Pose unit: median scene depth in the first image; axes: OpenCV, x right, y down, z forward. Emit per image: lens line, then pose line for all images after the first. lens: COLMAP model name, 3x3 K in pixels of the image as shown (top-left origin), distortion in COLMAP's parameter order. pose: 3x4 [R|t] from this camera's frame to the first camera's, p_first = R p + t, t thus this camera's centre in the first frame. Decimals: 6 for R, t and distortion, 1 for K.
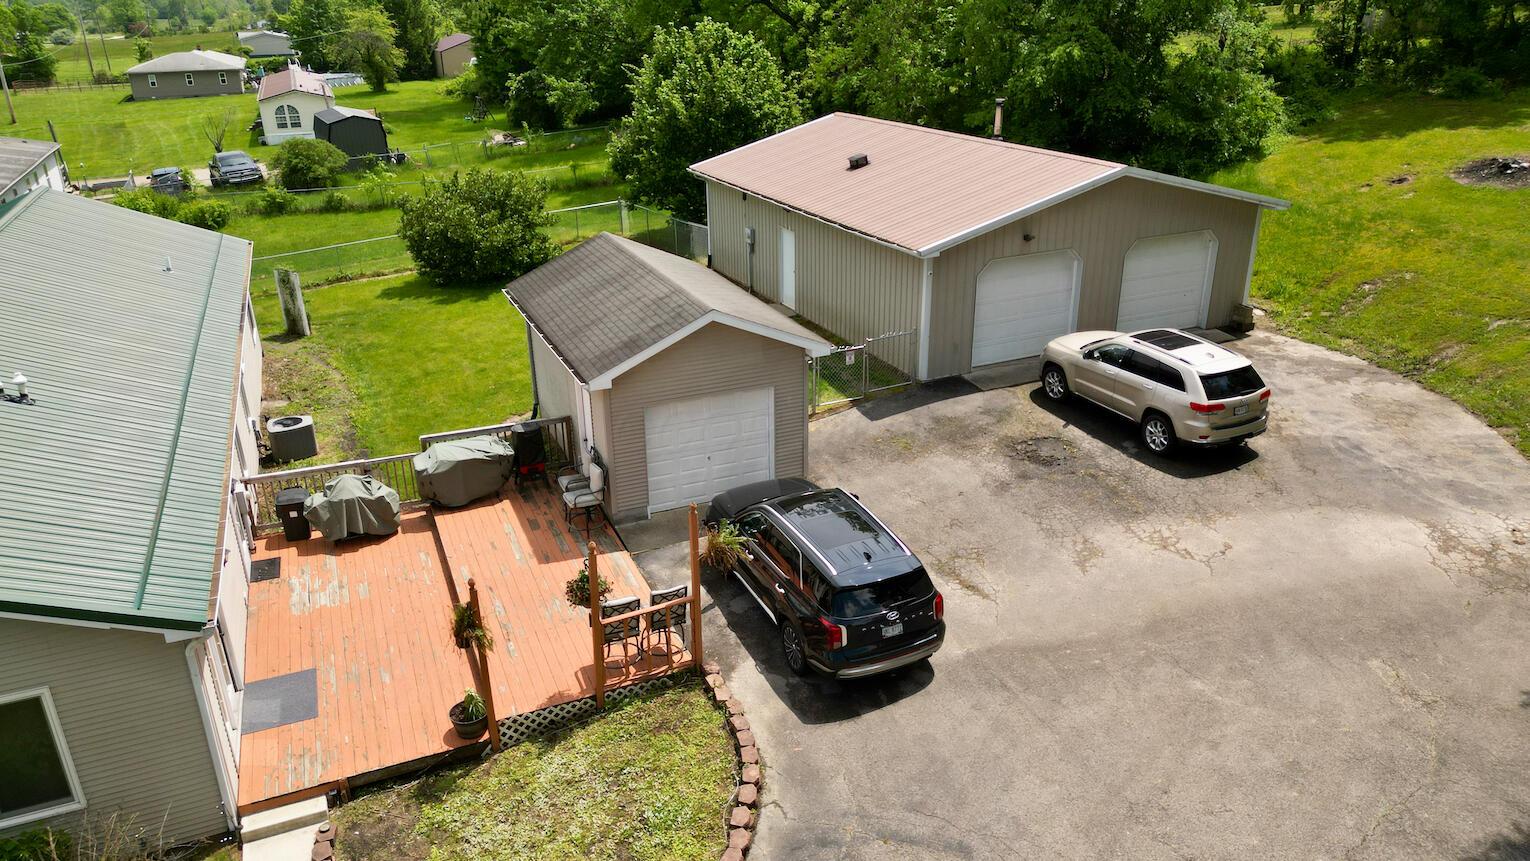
lens RADIAL K [[1080.3, 0, 762.1], [0, 1080.3, 438.1], [0, 0, 1]] dist [0.047784, -0.040181]
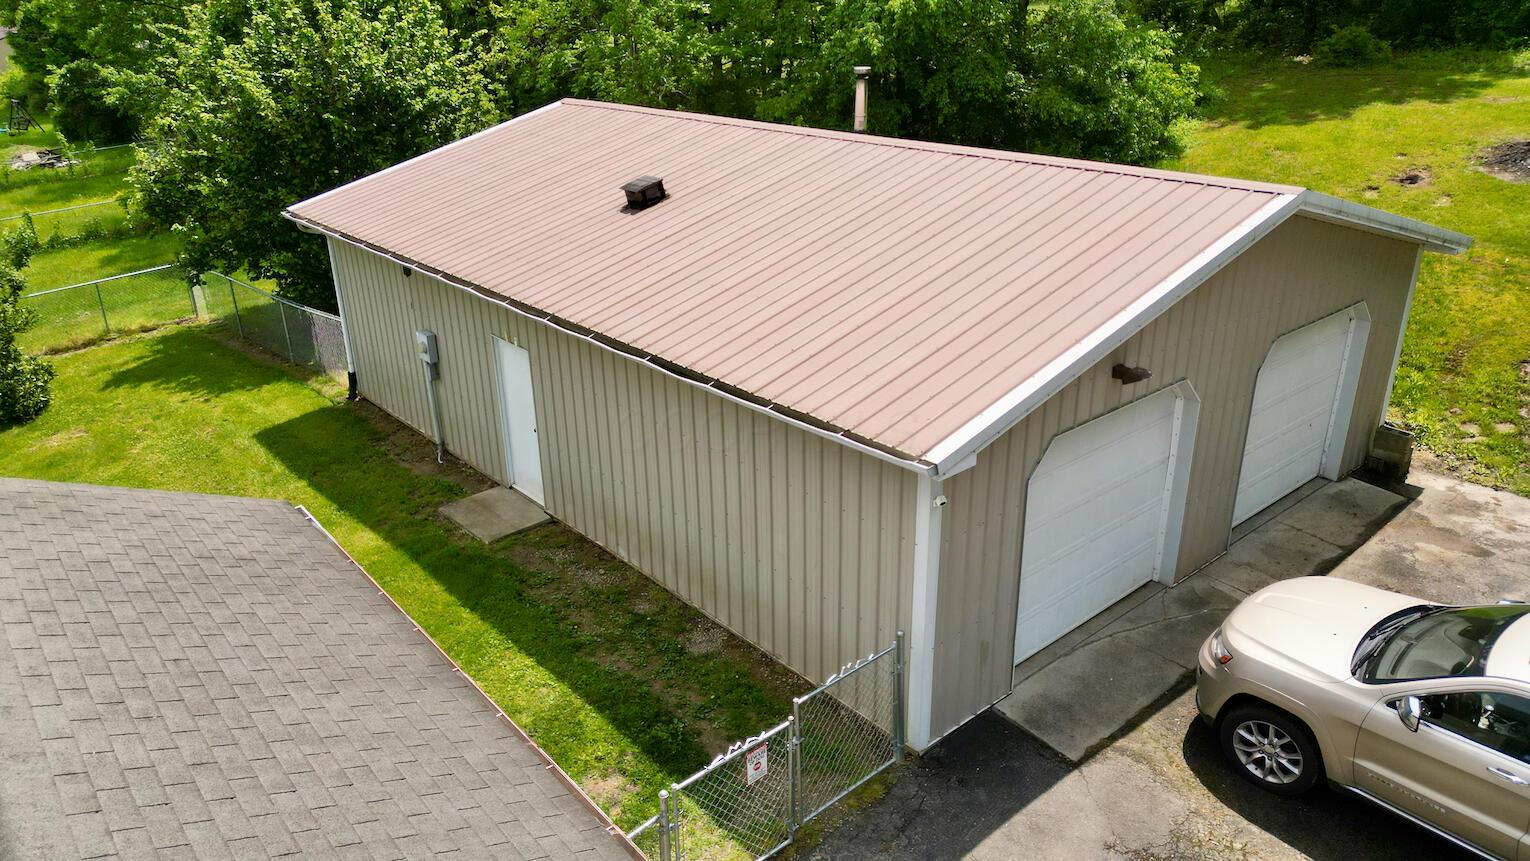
lens RADIAL K [[1080.3, 0, 773.8], [0, 1080.3, 430.5], [0, 0, 1]] dist [0.047784, -0.040181]
pose [[0.956823, -0.105749, 0.270754, 0.001538], [0.107503, 0.994169, 0.008389, -0.117895], [-0.270062, 0.021080, 0.962612, 0.416674]]
